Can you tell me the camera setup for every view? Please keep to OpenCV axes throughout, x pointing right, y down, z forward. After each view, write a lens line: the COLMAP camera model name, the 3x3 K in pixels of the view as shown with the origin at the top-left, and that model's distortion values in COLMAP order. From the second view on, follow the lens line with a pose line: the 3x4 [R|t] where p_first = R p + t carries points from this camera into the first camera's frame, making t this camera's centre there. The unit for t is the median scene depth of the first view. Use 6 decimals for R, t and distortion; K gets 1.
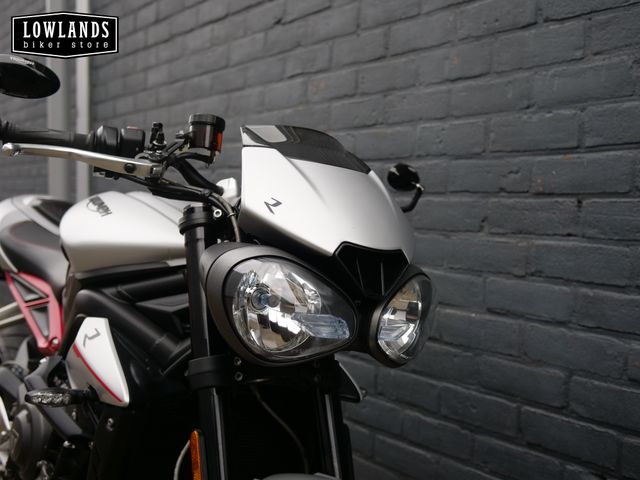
lens RADIAL K [[735.8, 0, 319.3], [0, 735.8, 240.9], [0, 0, 1]] dist [-0.002589, 0.000000]
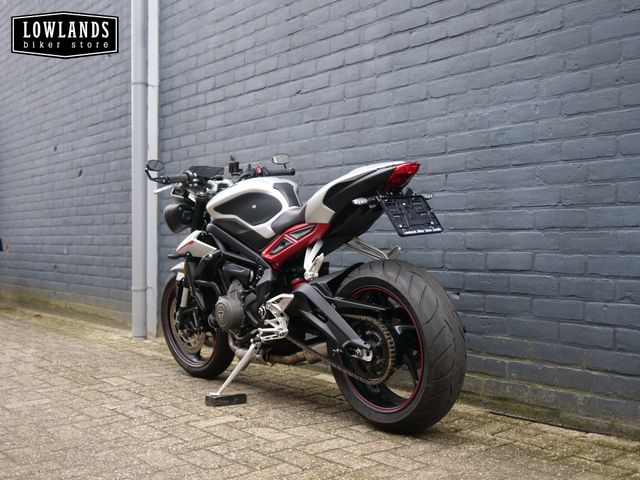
lens RADIAL K [[735.8, 0, 317.2], [0, 735.8, 241.4], [0, 0, 1]] dist [-0.002589, 0.000000]
pose [[0.998553, -0.012312, 0.052346, -0.158834], [0.015260, 0.998298, -0.056288, 0.252409], [-0.051564, 0.057006, 0.997041, -1.159214]]
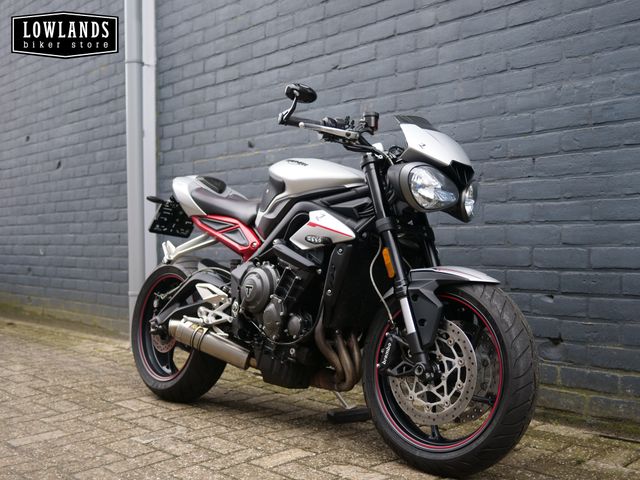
lens RADIAL K [[735.8, 0, 318.5], [0, 735.8, 240.1], [0, 0, 1]] dist [-0.002589, 0.000000]
pose [[0.992416, -0.023980, 0.120560, -0.426057], [0.030437, 0.998183, -0.052003, 0.228450], [-0.119093, 0.055278, 0.991343, -0.807542]]
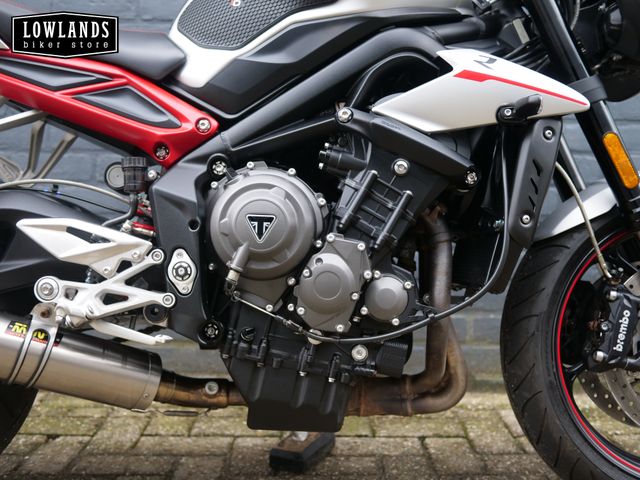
lens RADIAL K [[735.8, 0, 320.0], [0, 735.8, 237.4], [0, 0, 1]] dist [-0.002589, 0.000000]
pose [[0.592917, -0.073983, 0.801858, -0.934357], [0.048769, 0.997242, 0.055949, 0.223628], [-0.803785, 0.005932, 0.594890, 0.444368]]
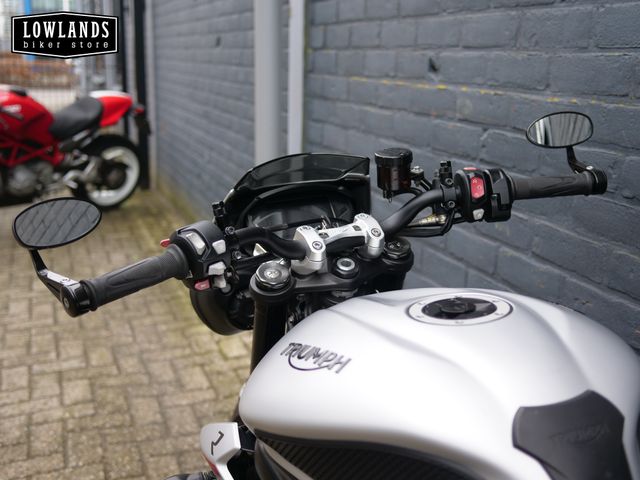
lens RADIAL K [[735.8, 0, 325.7], [0, 735.8, 237.7], [0, 0, 1]] dist [-0.002589, 0.000000]
pose [[0.963466, 0.068394, -0.258953, -0.175302], [-0.019995, 0.982515, 0.185106, -0.198067], [0.267085, -0.173166, 0.947987, 0.540701]]
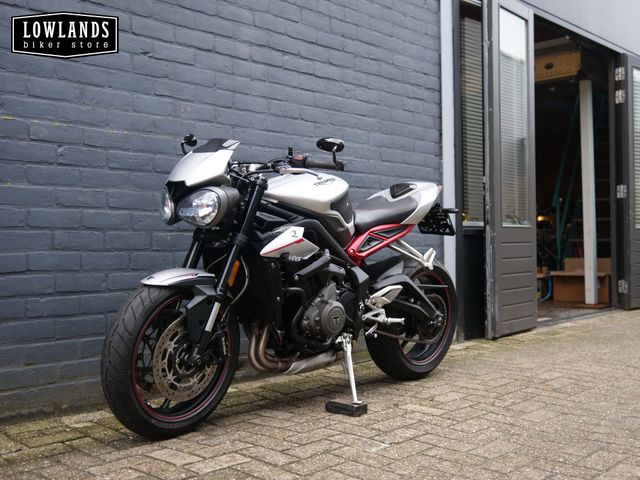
lens RADIAL K [[735.8, 0, 320.7], [0, 735.8, 237.9], [0, 0, 1]] dist [-0.002589, 0.000000]
pose [[-0.177873, -0.005466, 0.984038, -2.239946], [0.061088, 0.997995, 0.016586, 0.089376], [-0.982155, 0.063063, -0.177183, 1.365995]]
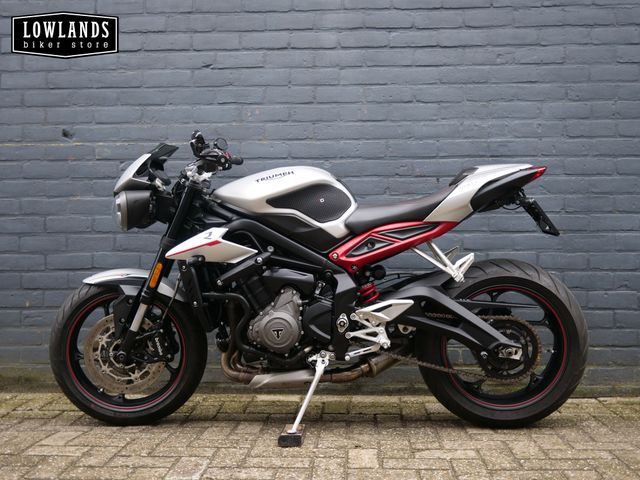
lens RADIAL K [[735.8, 0, 318.5], [0, 735.8, 242.6], [0, 0, 1]] dist [-0.002589, 0.000000]
pose [[0.630417, -0.007426, 0.776221, -1.600045], [0.055078, 0.997862, -0.035187, 0.196711], [-0.774300, 0.064935, 0.629478, -0.173592]]
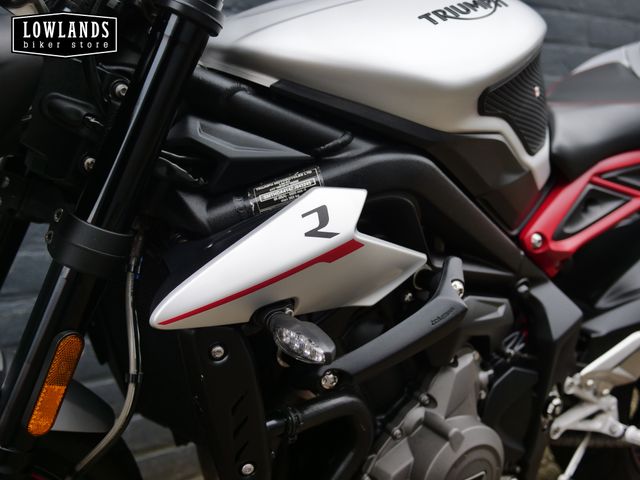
lens RADIAL K [[735.8, 0, 318.3], [0, 735.8, 236.7], [0, 0, 1]] dist [-0.002589, 0.000000]
pose [[0.013519, -0.190864, 0.981523, -0.865994], [0.035687, 0.981080, 0.190286, 0.029812], [-0.999272, 0.032456, 0.020074, 1.097840]]
